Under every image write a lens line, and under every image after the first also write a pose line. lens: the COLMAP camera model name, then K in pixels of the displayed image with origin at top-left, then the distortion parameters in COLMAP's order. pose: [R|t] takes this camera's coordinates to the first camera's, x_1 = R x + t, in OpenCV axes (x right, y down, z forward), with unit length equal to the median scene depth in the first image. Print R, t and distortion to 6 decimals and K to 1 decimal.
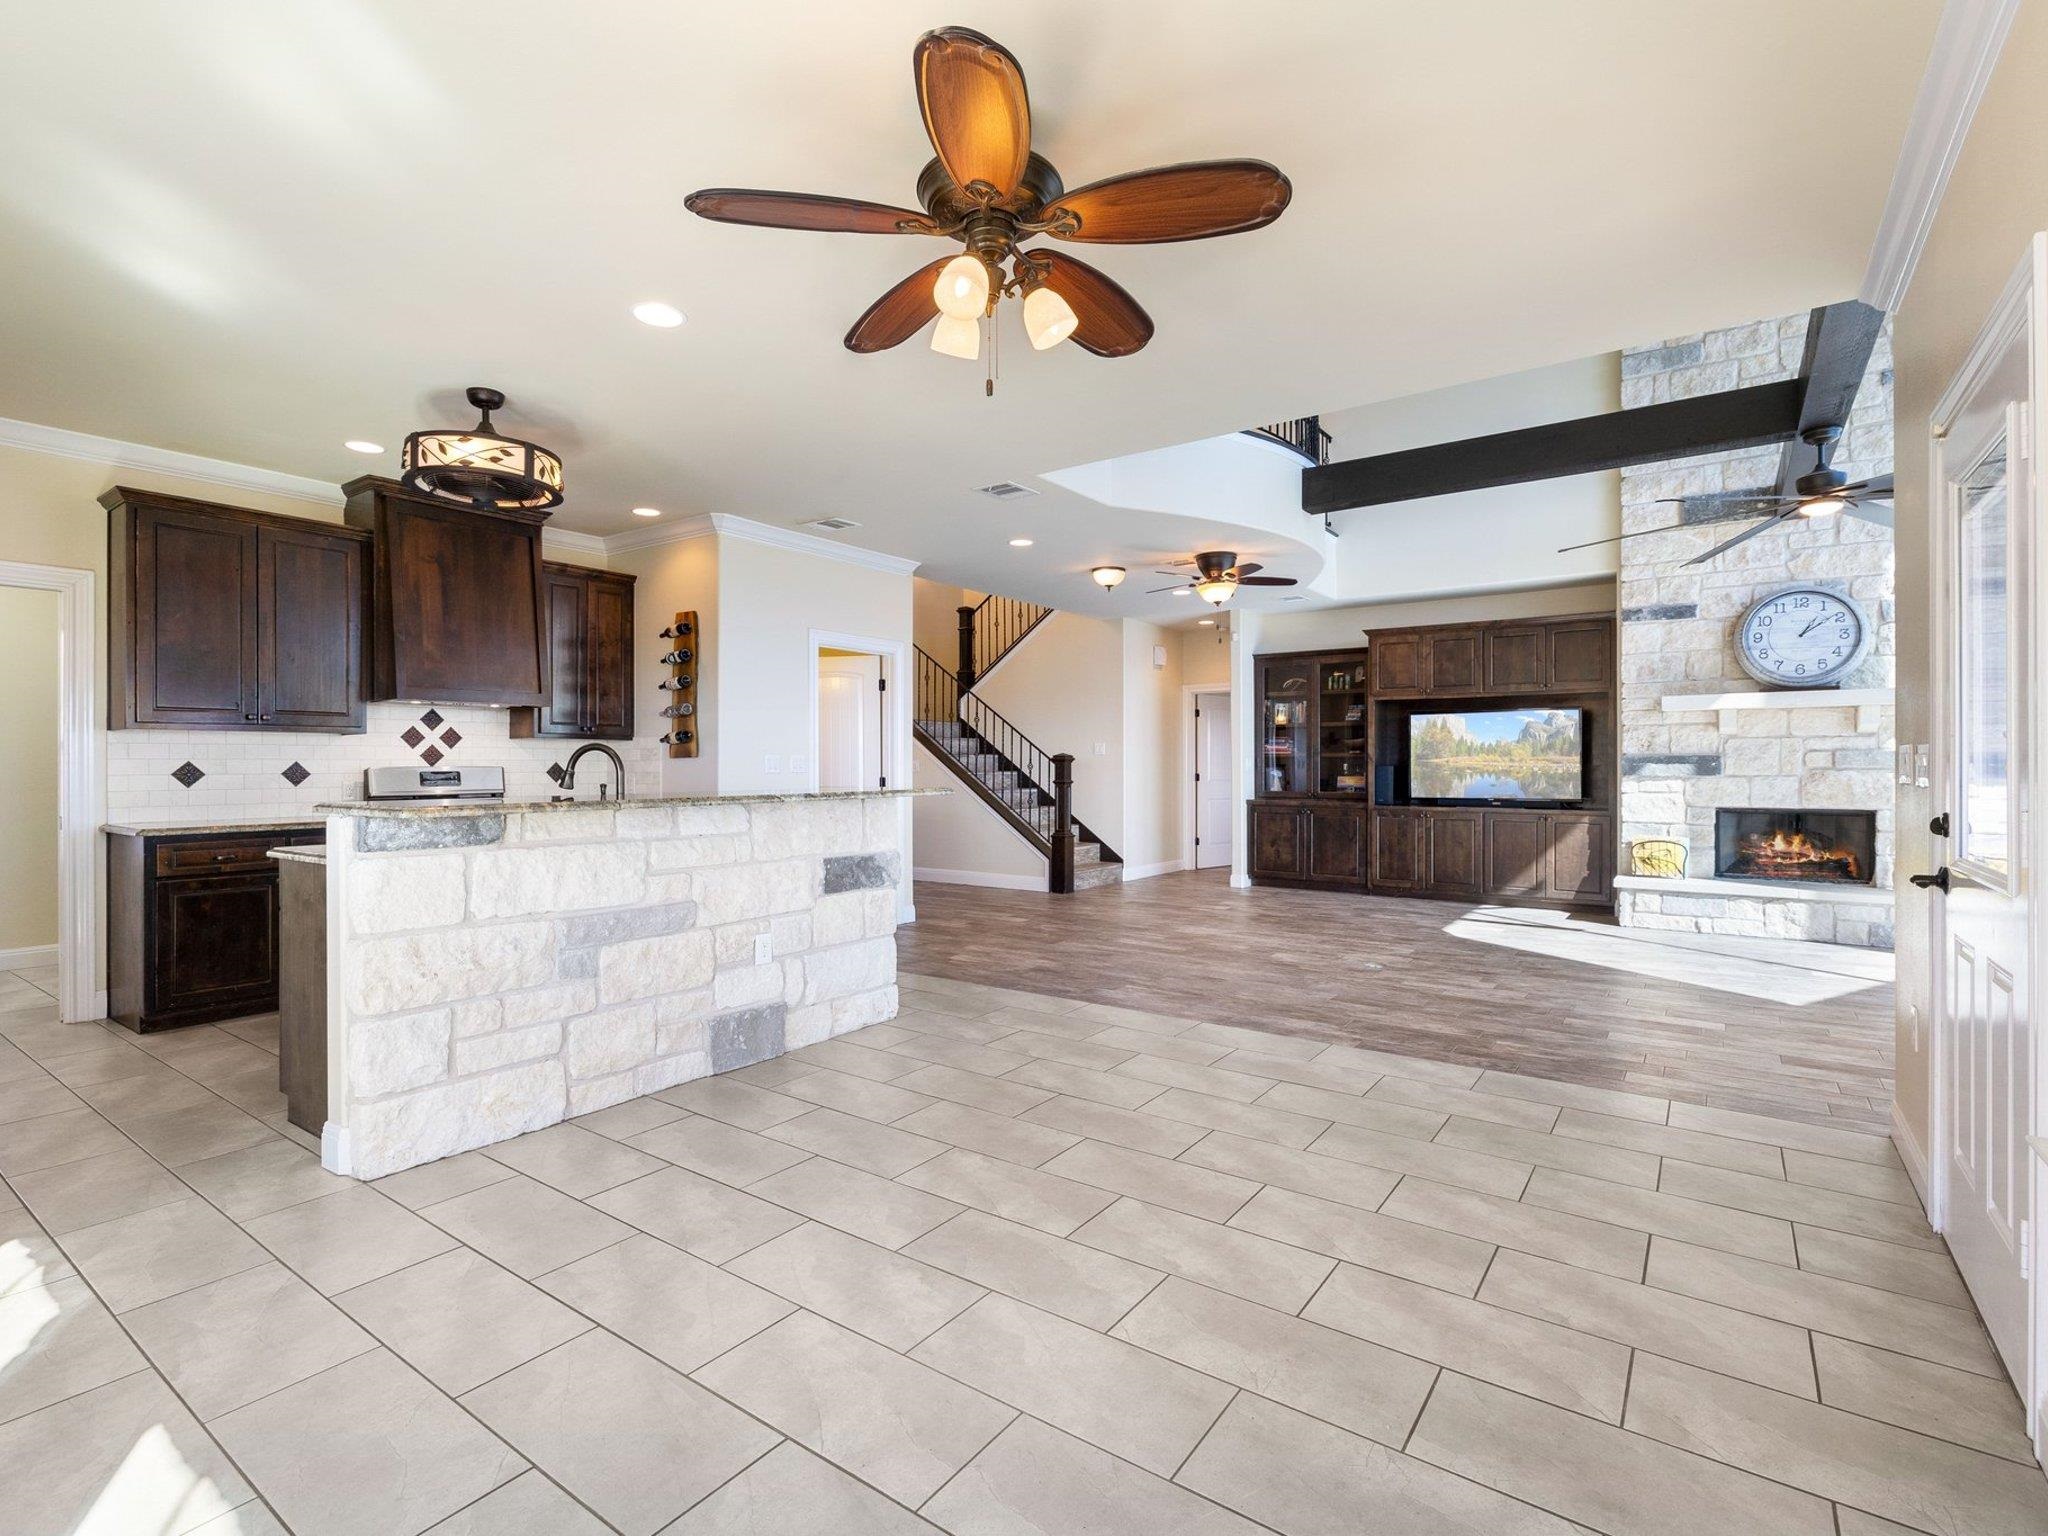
lens RADIAL K [[983.5, 0, 996.5], [0, 983.5, 765.9], [0, 0, 1]] dist [-0.001595, -0.000009]
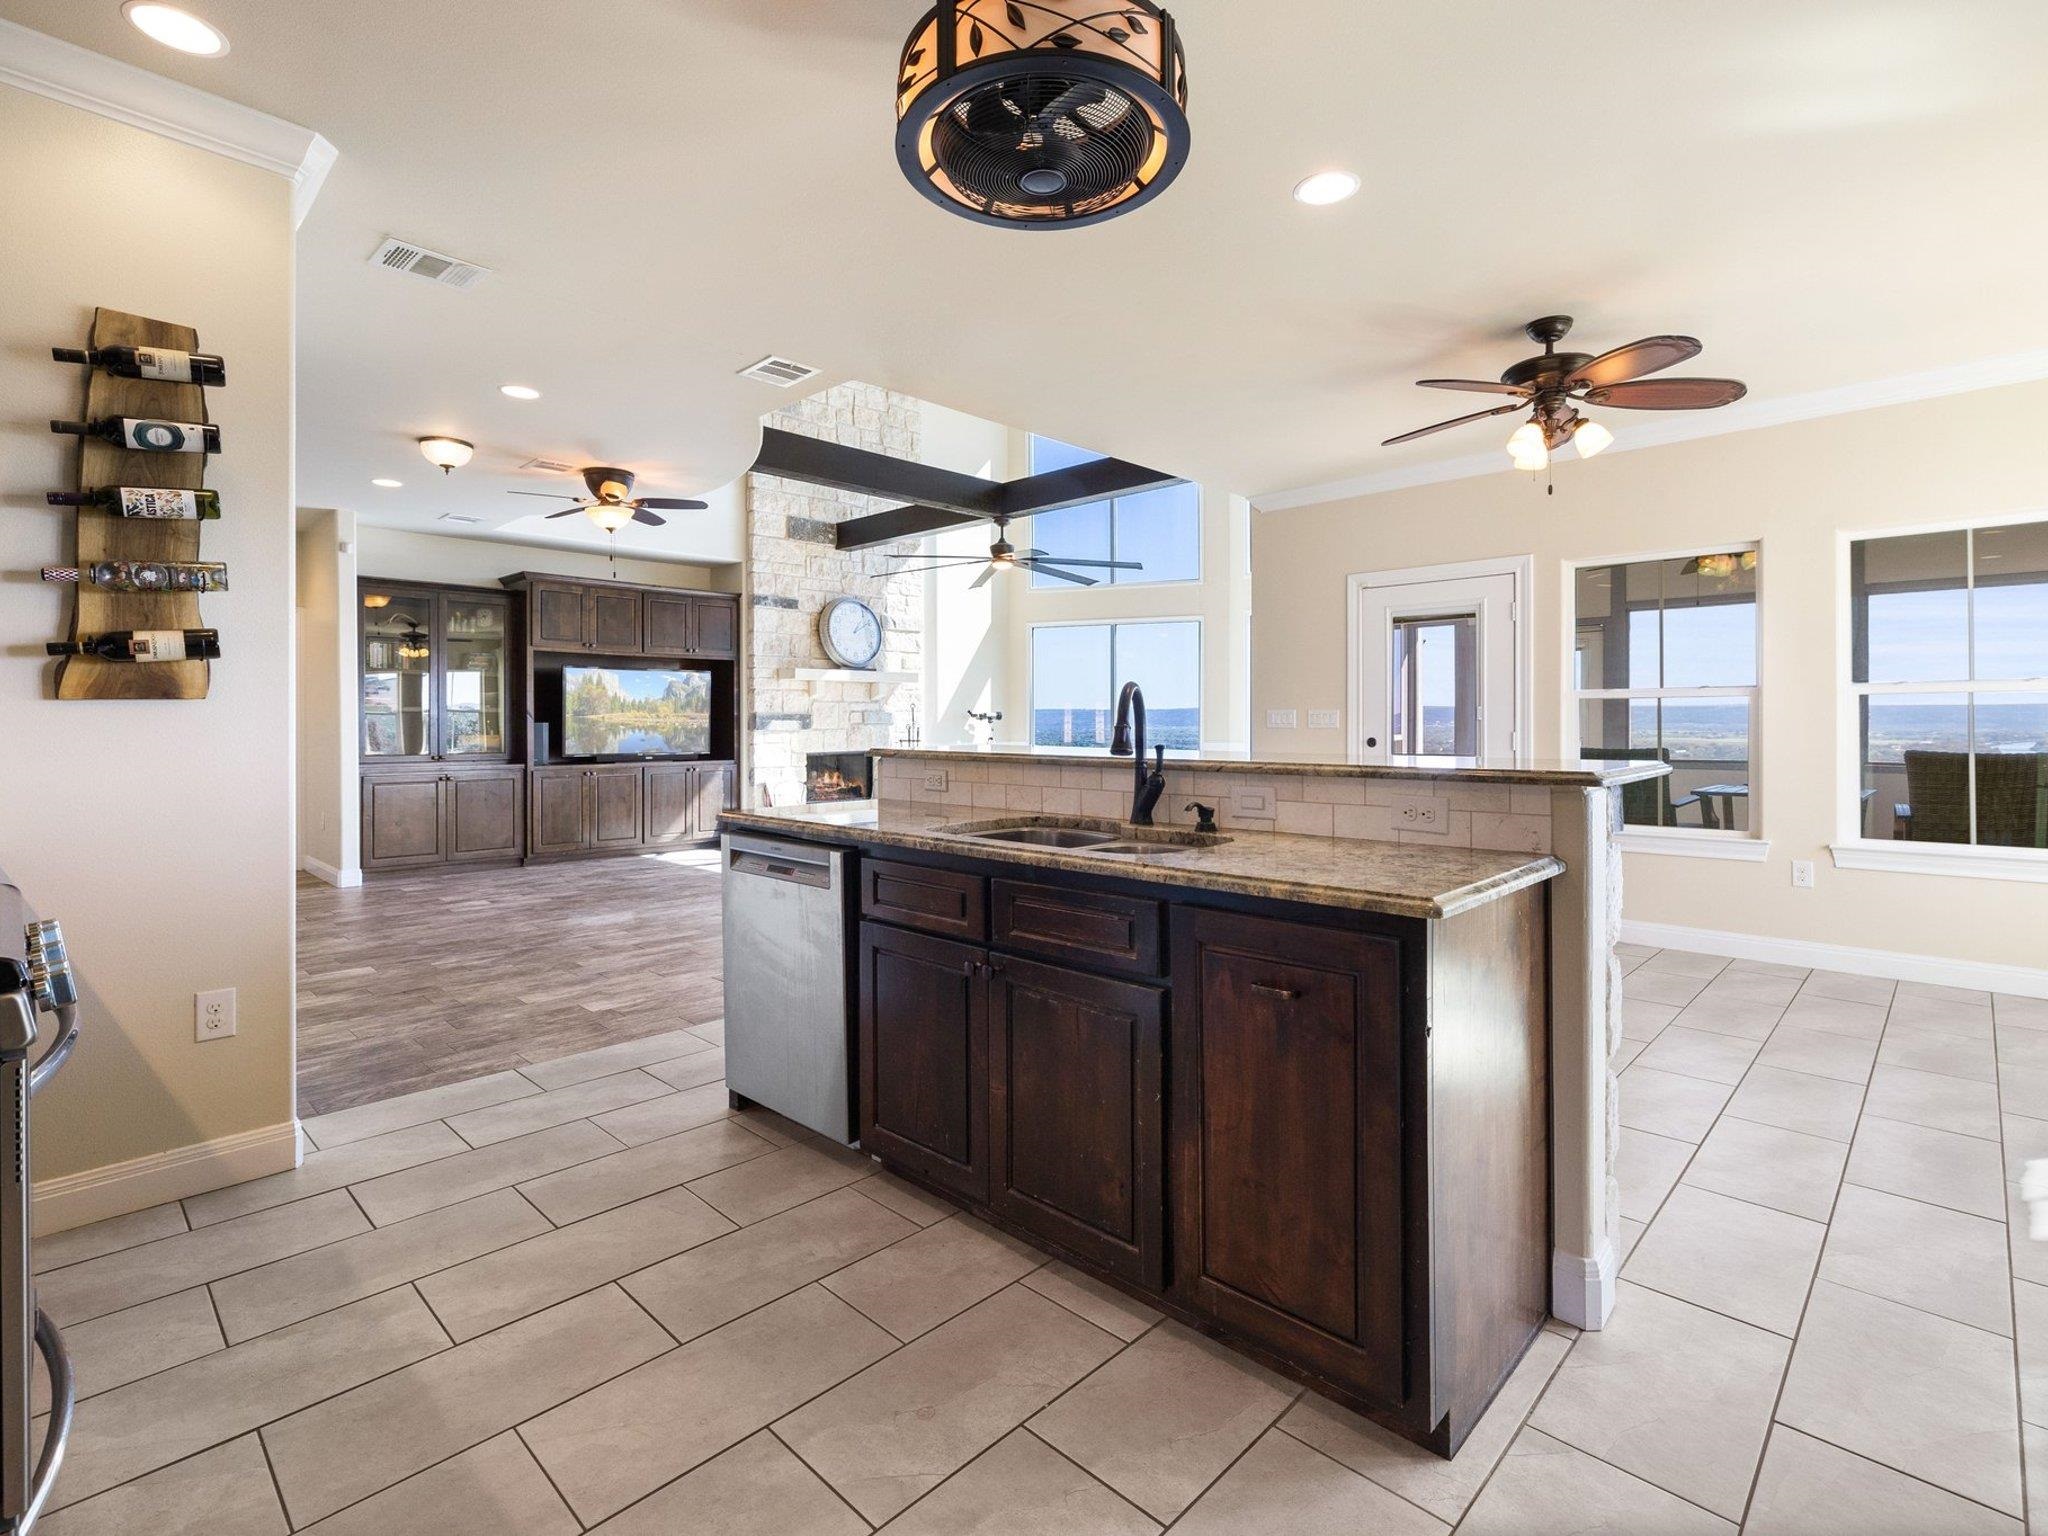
lens RADIAL K [[983.5, 0, 996.5], [0, 983.5, 765.9], [0, 0, 1]] dist [-0.001595, -0.000009]
pose [[0.161141, -0.042814, 0.986002, -0.668811], [0.000519, 0.999062, 0.043296, 0.002372], [-0.986931, -0.006465, 0.161012, 0.621457]]
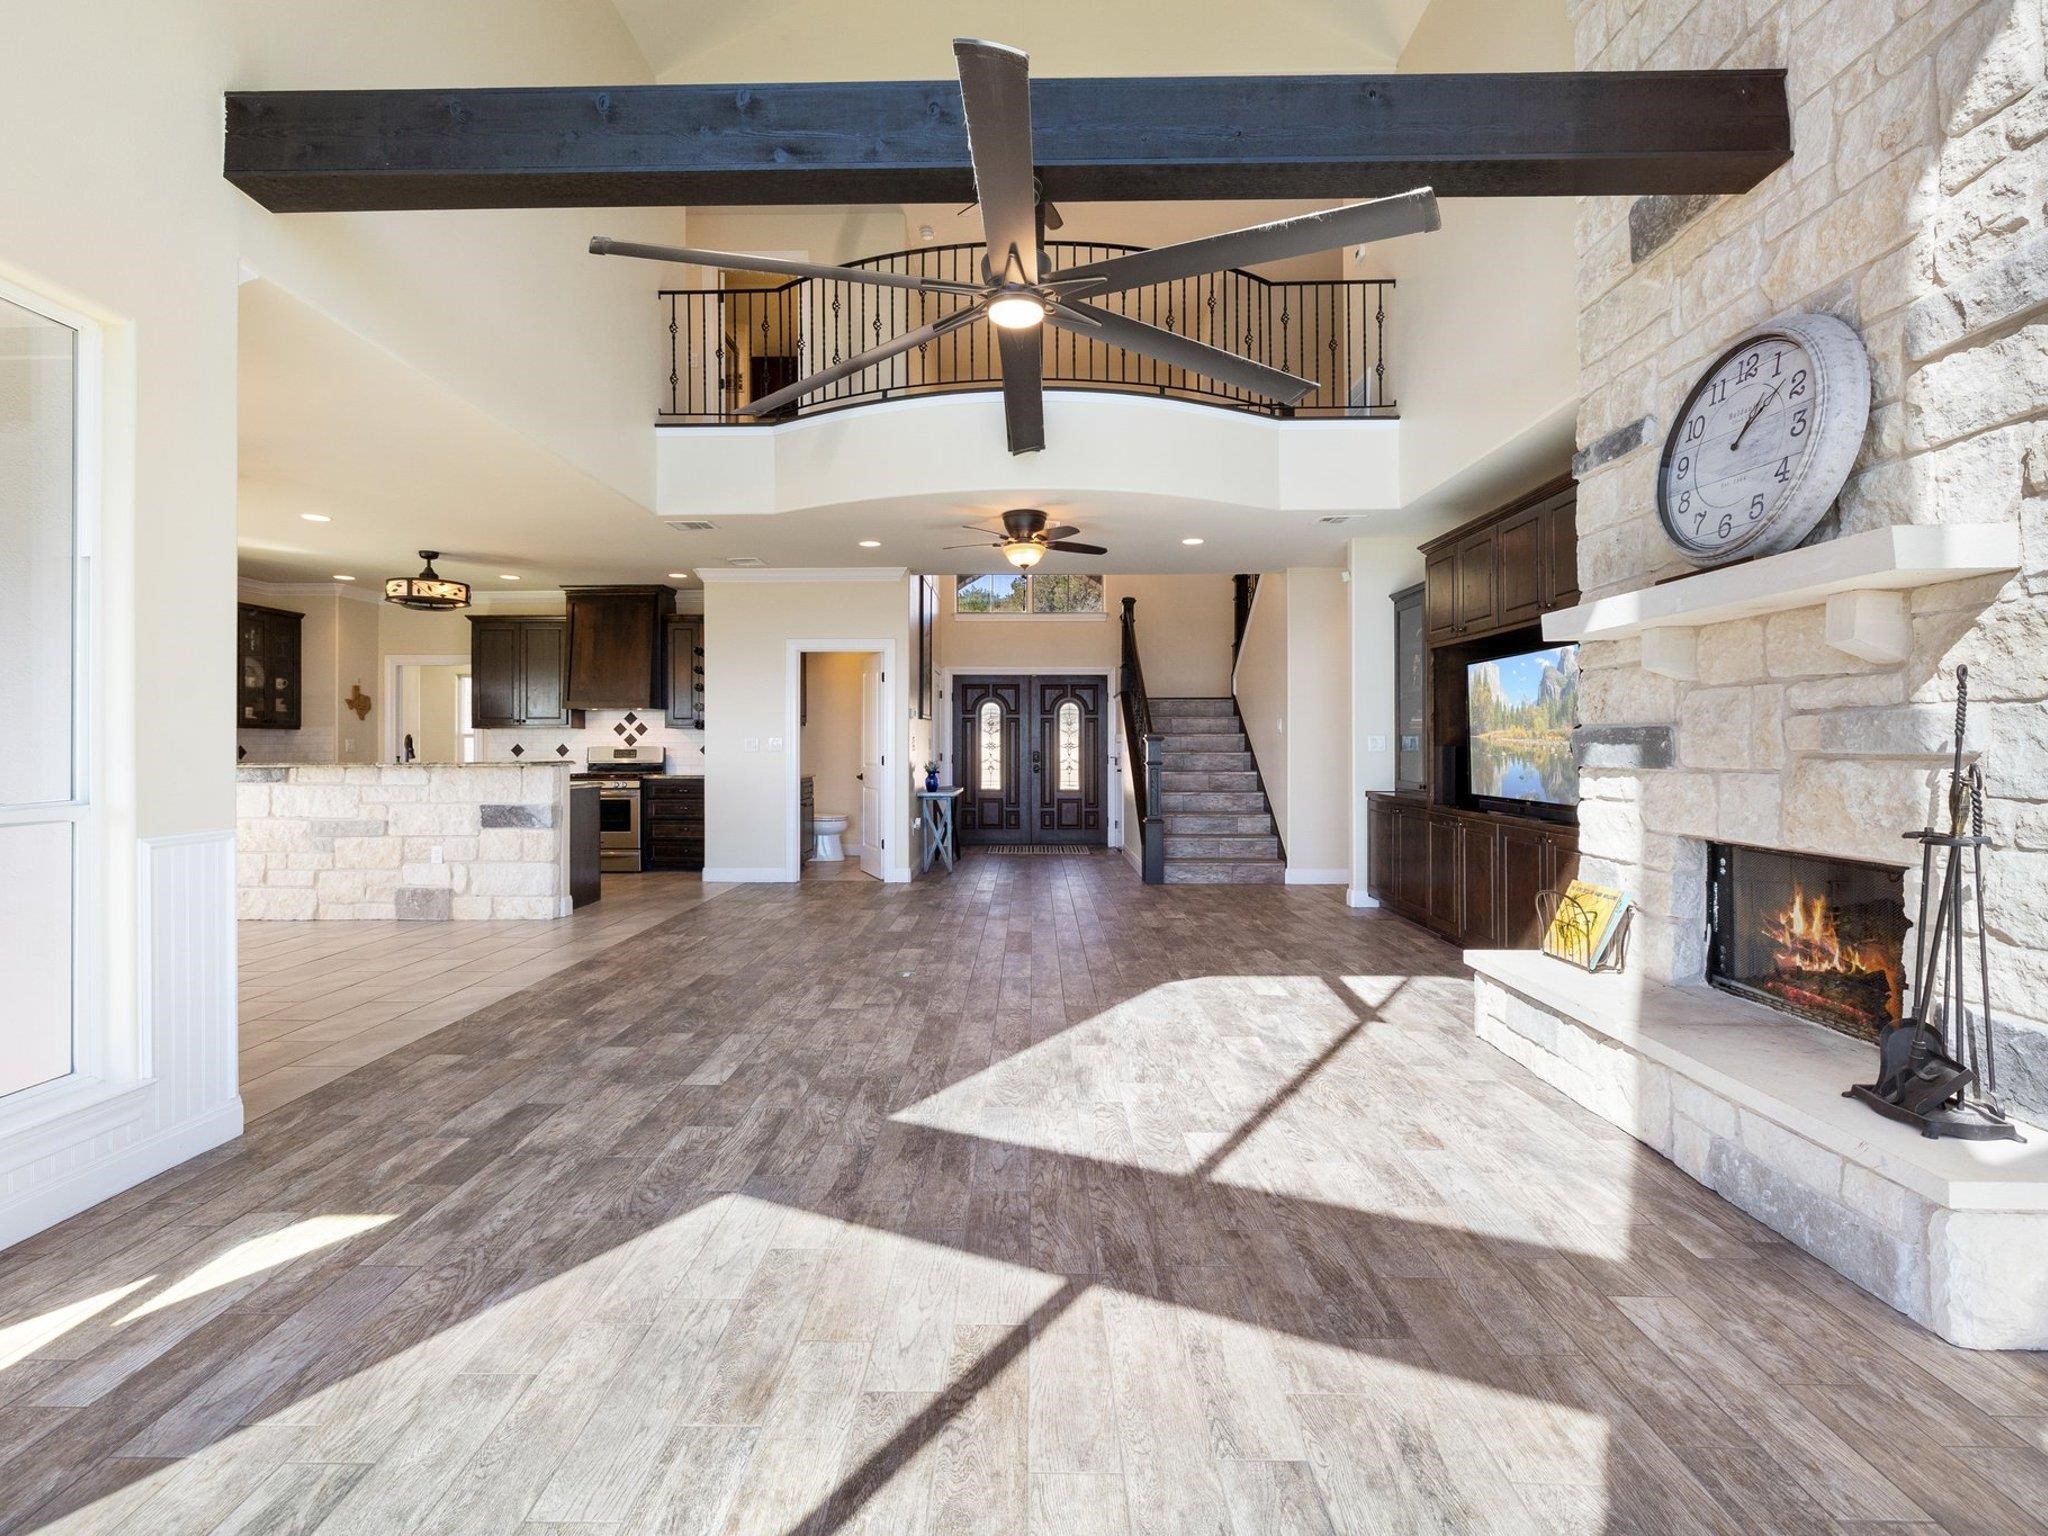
lens RADIAL K [[974.1, 0, 1026.7], [0, 974.1, 743.7], [0, 0, 1]] dist [-0.000520, -0.000088]
pose [[0.573901, -0.000700, -0.818924, 1.111422], [-0.000119, 1.000000, -0.000938, -0.002268], [0.818925, 0.000635, 0.573901, 0.561532]]
